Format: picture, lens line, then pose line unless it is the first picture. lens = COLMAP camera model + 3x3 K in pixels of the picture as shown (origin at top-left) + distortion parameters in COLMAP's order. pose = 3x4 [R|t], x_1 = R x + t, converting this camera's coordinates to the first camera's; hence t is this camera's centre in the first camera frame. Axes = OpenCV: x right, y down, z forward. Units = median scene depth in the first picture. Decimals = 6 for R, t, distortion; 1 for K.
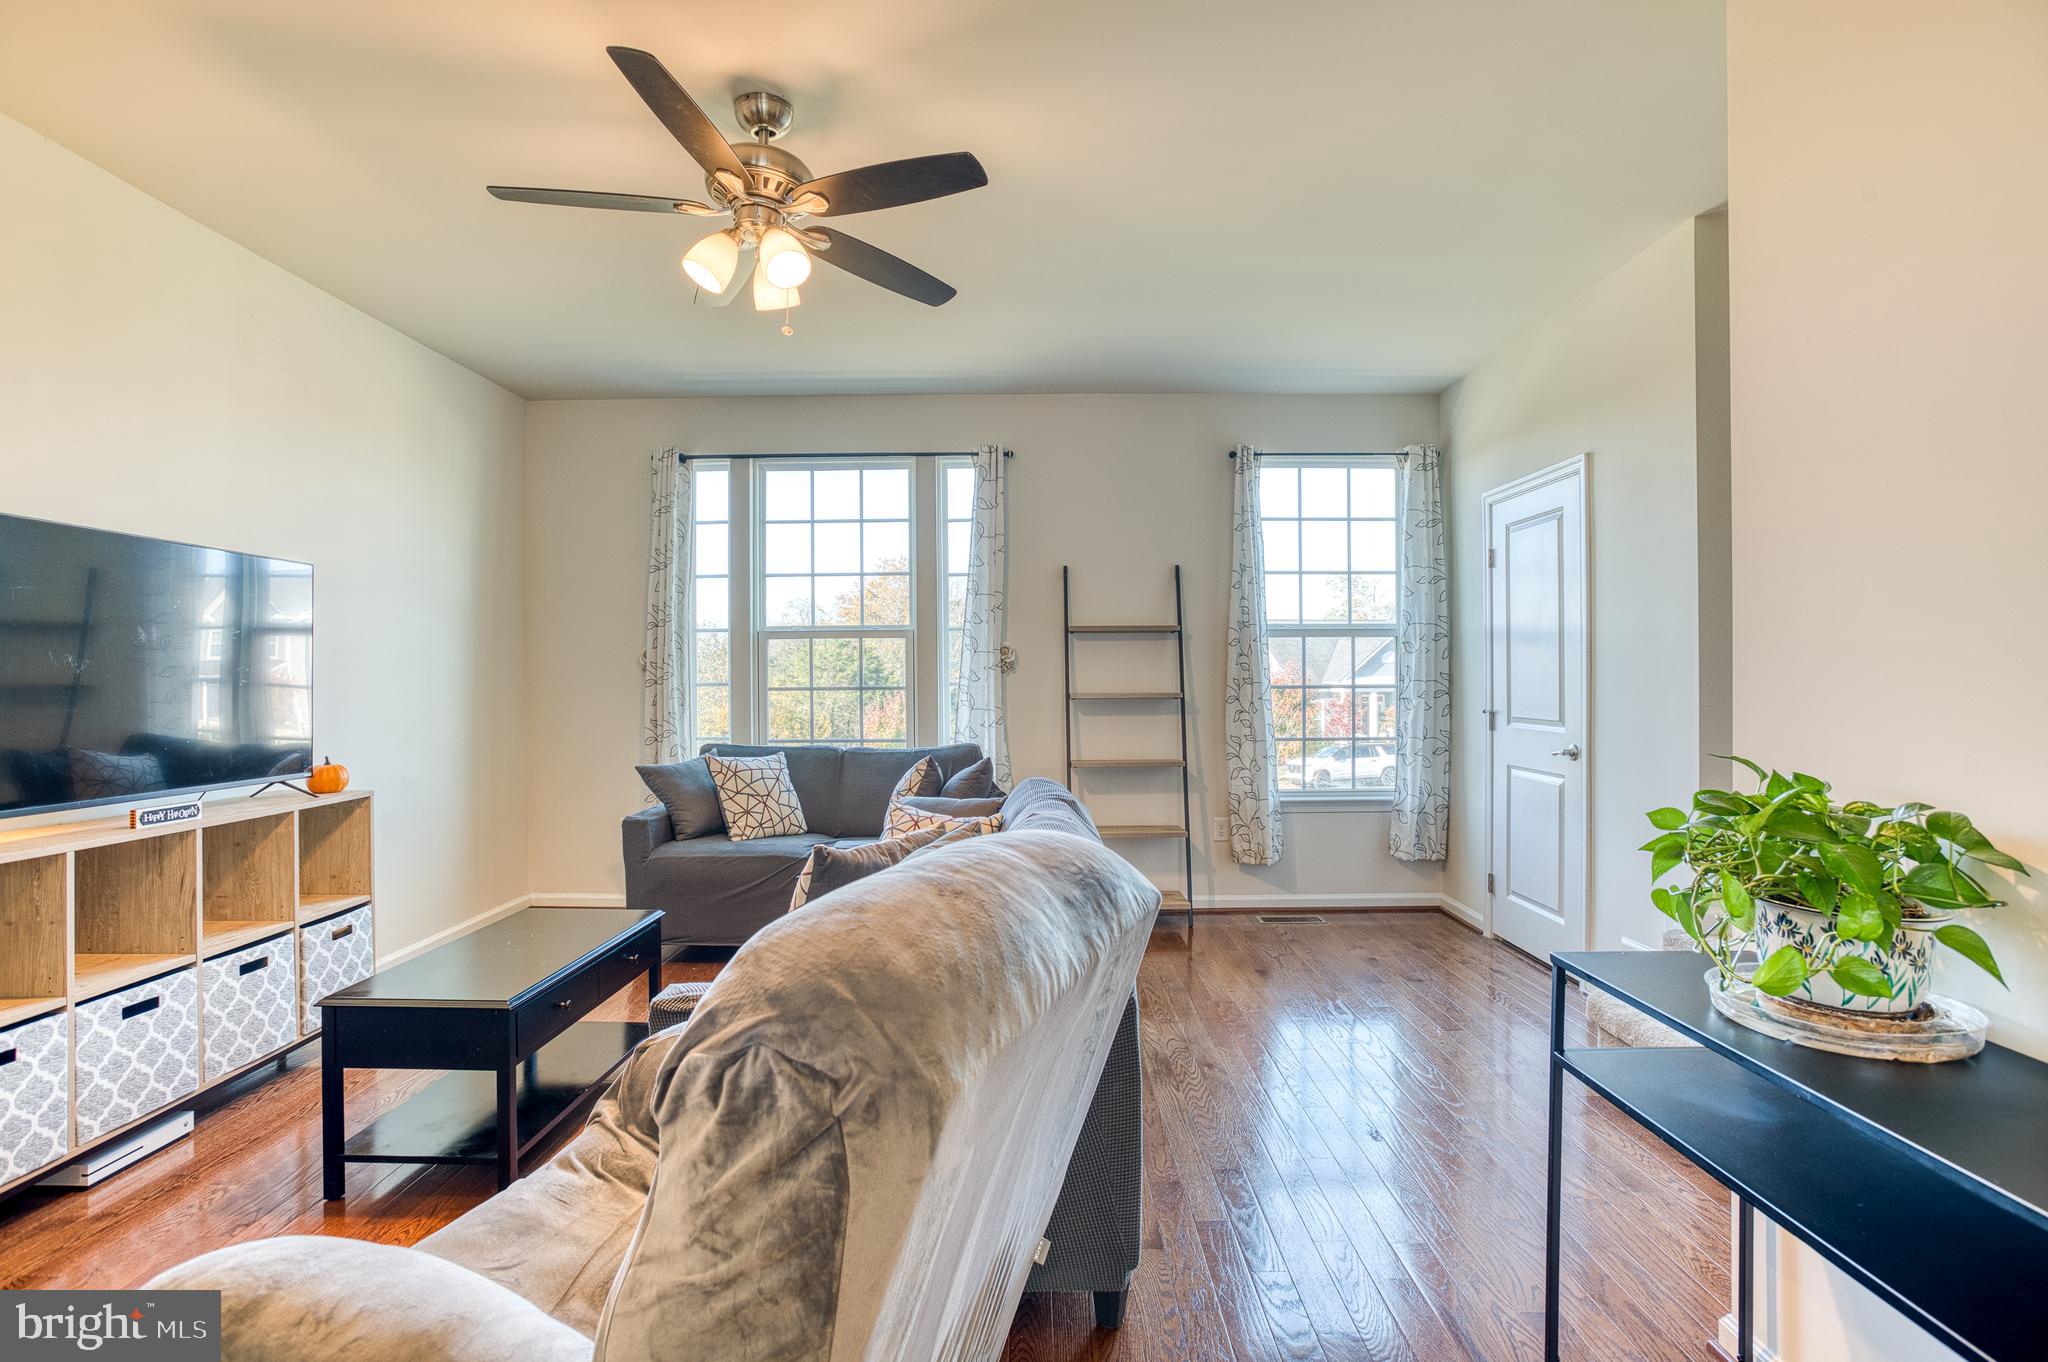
lens RADIAL K [[993.0, 0, 1025.4], [0, 993.0, 680.2], [0, 0, 1]] dist [-0.049426, 0.022494]
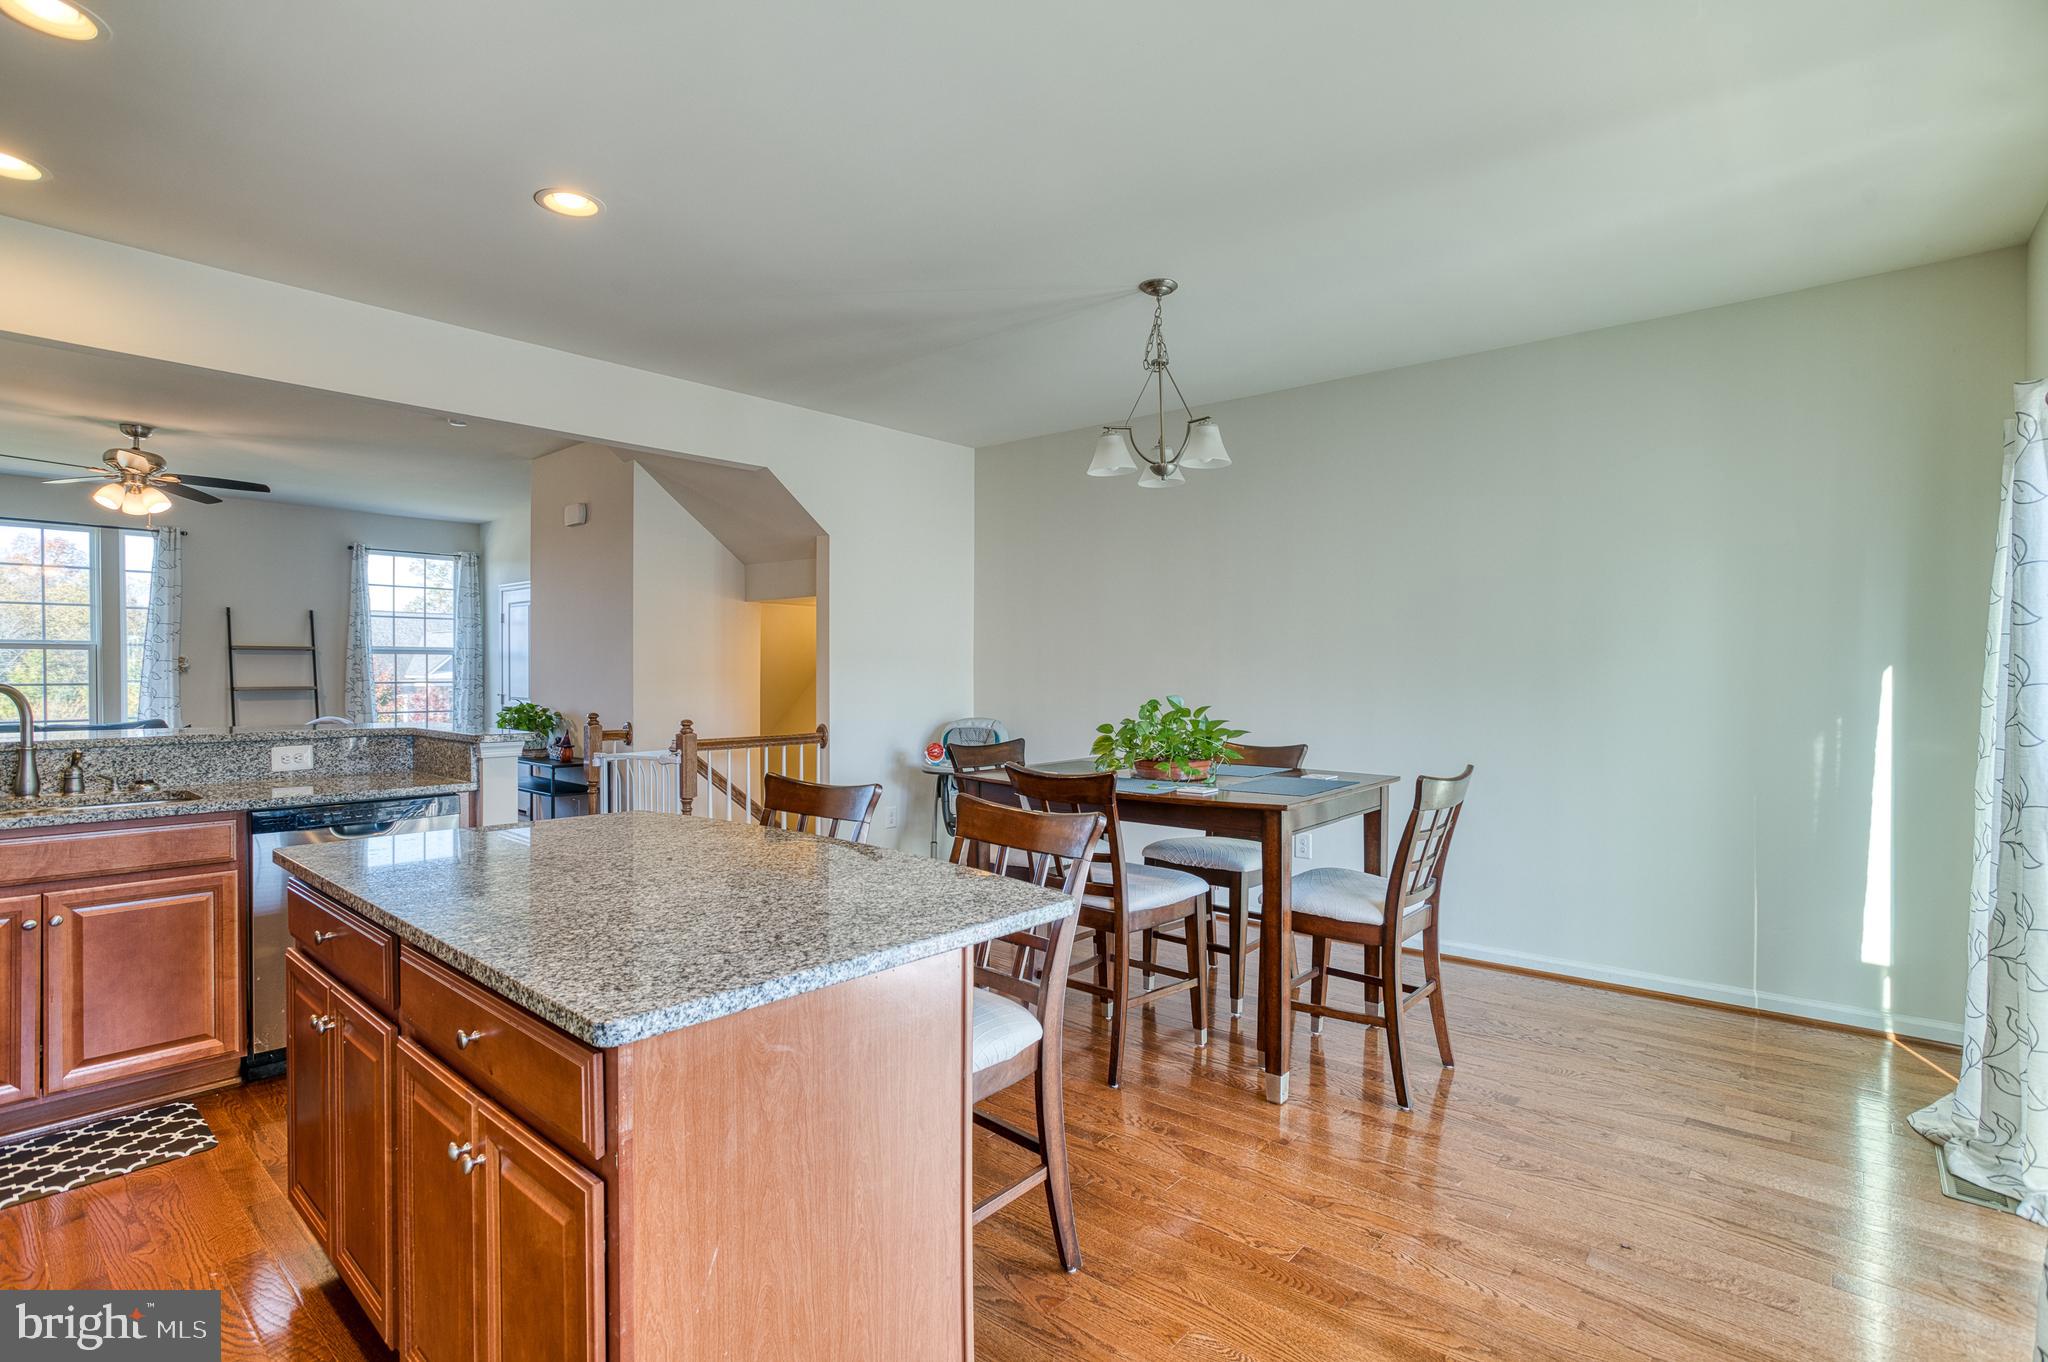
lens RADIAL K [[993.0, 0, 1019.9], [0, 993.0, 677.2], [0, 0, 1]] dist [-0.049426, 0.022494]
pose [[0.659120, 0.001044, 0.752037, -0.297272], [-0.002833, 0.999995, 0.001096, -0.008400], [-0.752032, -0.002853, 0.659120, -0.992267]]
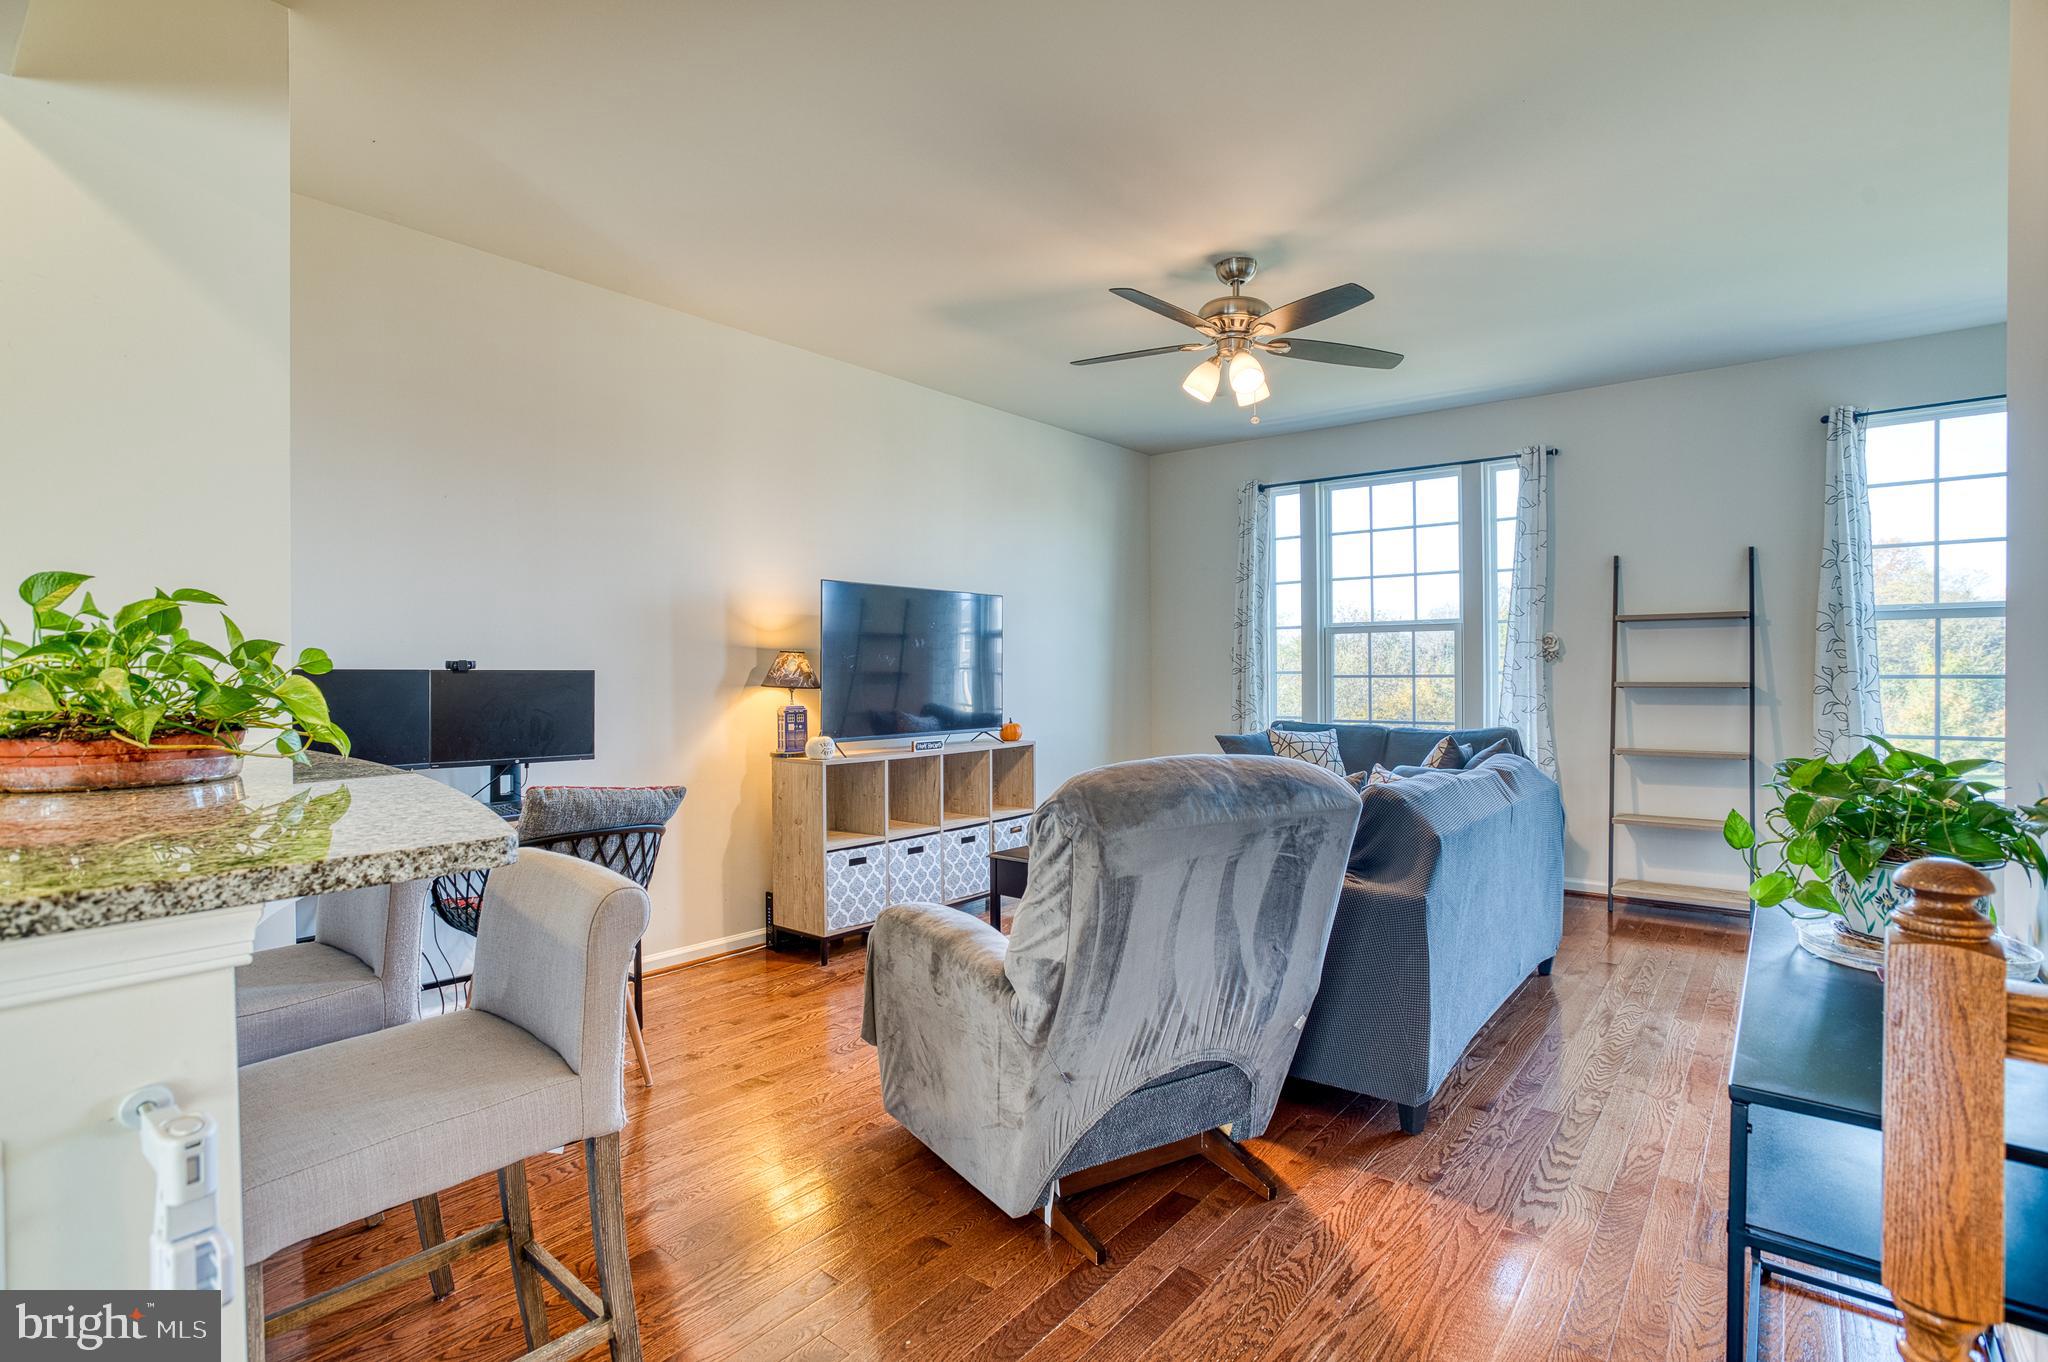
lens RADIAL K [[993.0, 0, 1020.6], [0, 993.0, 682.7], [0, 0, 1]] dist [-0.049426, 0.022494]
pose [[0.783907, 0.008202, -0.620824, 0.186604], [0.000838, 0.999898, 0.014268, -0.000619], [0.620878, -0.011705, 0.783820, -0.157888]]
